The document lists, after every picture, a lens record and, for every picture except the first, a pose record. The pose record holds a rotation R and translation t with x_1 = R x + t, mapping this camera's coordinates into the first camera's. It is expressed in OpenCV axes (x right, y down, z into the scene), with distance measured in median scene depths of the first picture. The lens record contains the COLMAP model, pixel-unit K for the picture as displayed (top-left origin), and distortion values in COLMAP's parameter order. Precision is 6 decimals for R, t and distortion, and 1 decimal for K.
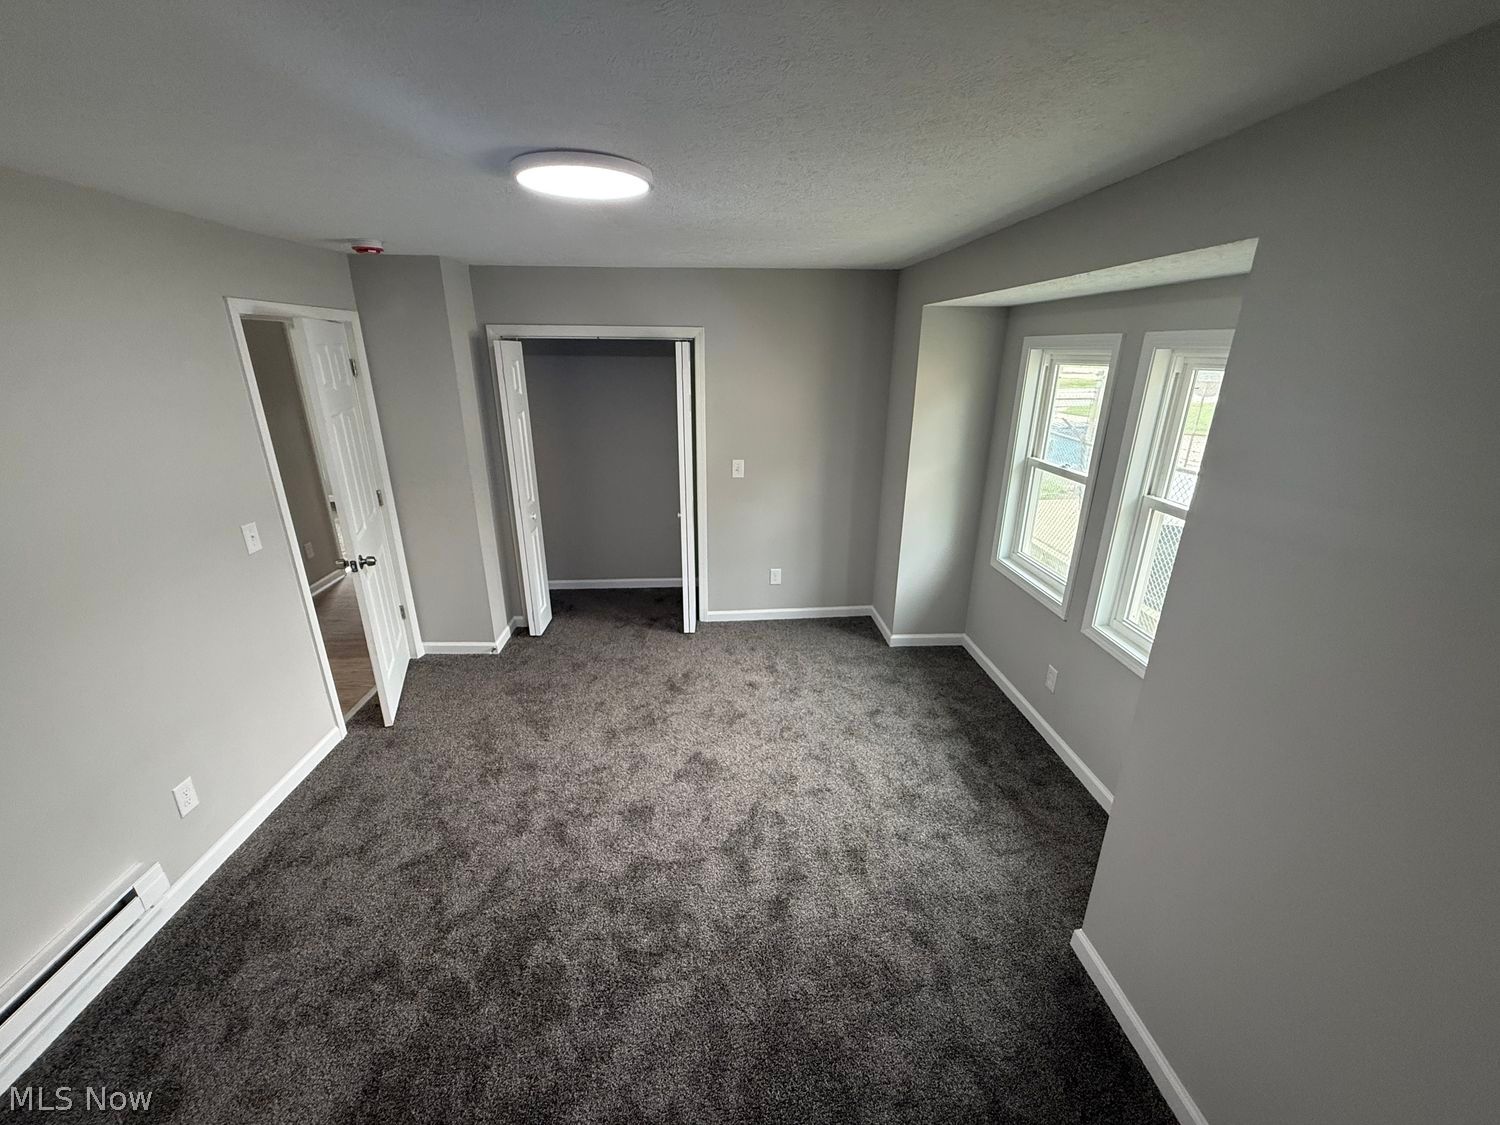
lens RADIAL K [[597.6, 0, 747.1], [0, 597.6, 563.5], [0, 0, 1]] dist [0.002073, -0.000294]
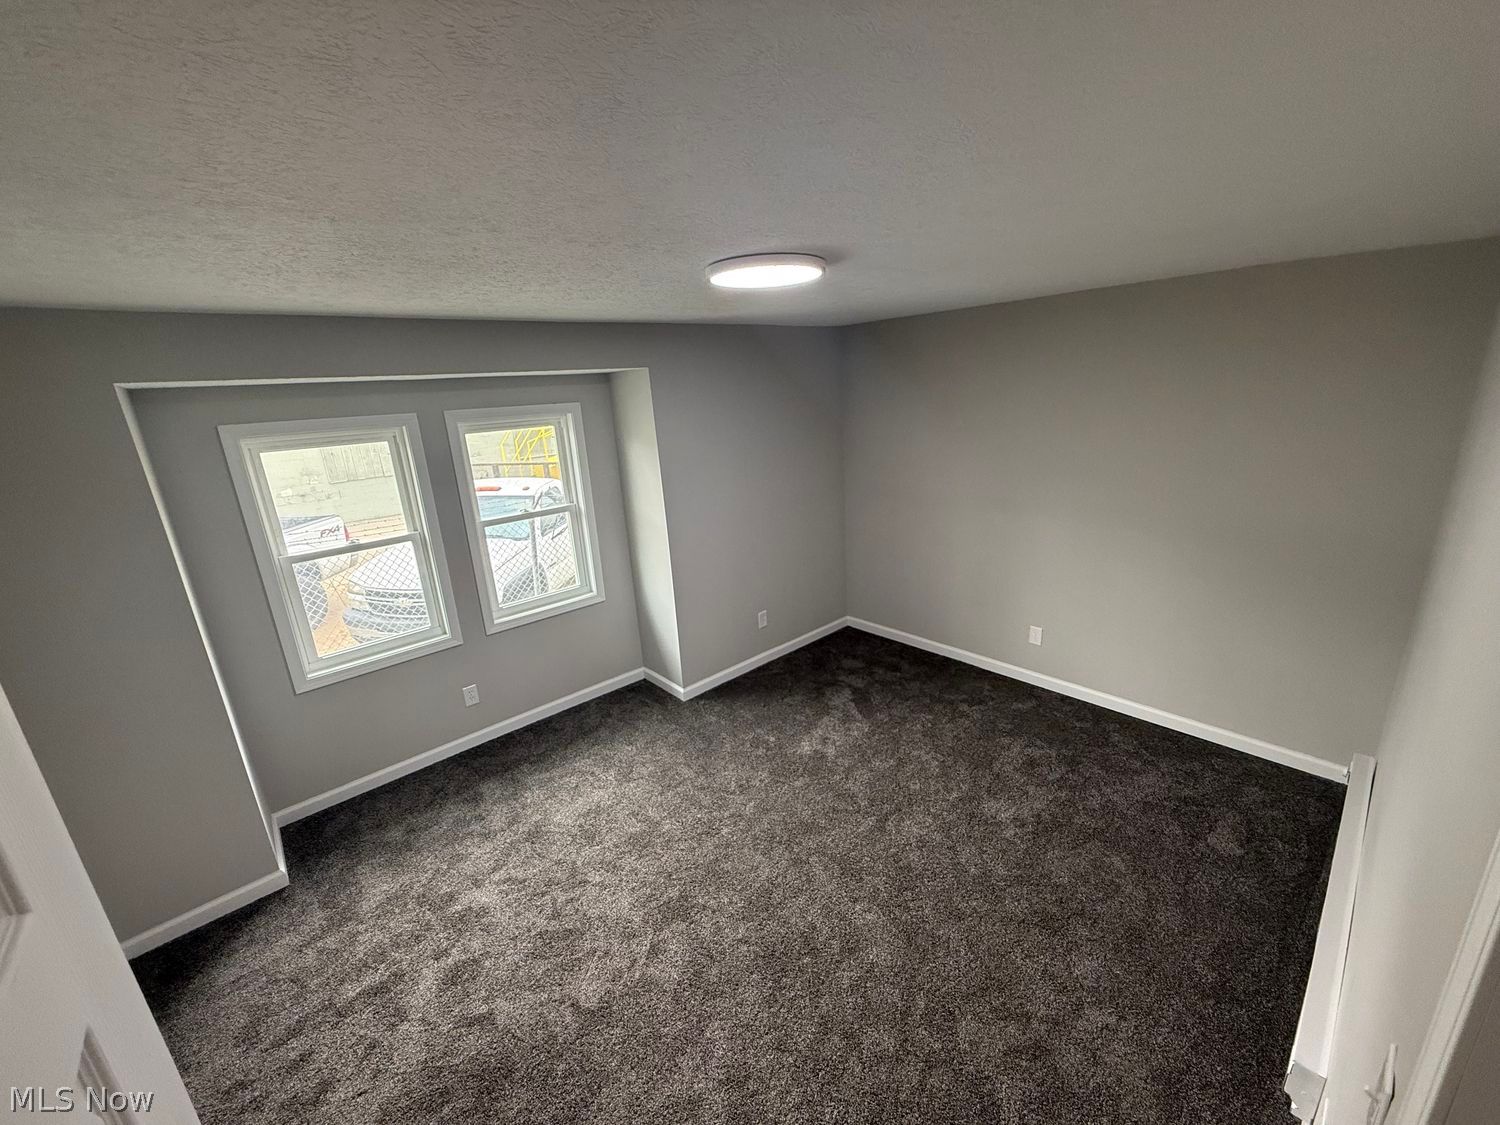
lens RADIAL K [[597.6, 0, 747.1], [0, 597.6, 563.5], [0, 0, 1]] dist [0.002073, -0.000294]
pose [[-0.619099, -0.191362, 0.761641, -0.567844], [0.311929, 0.830145, 0.462125, -0.336239], [-0.720706, 0.523679, -0.454250, 0.856743]]
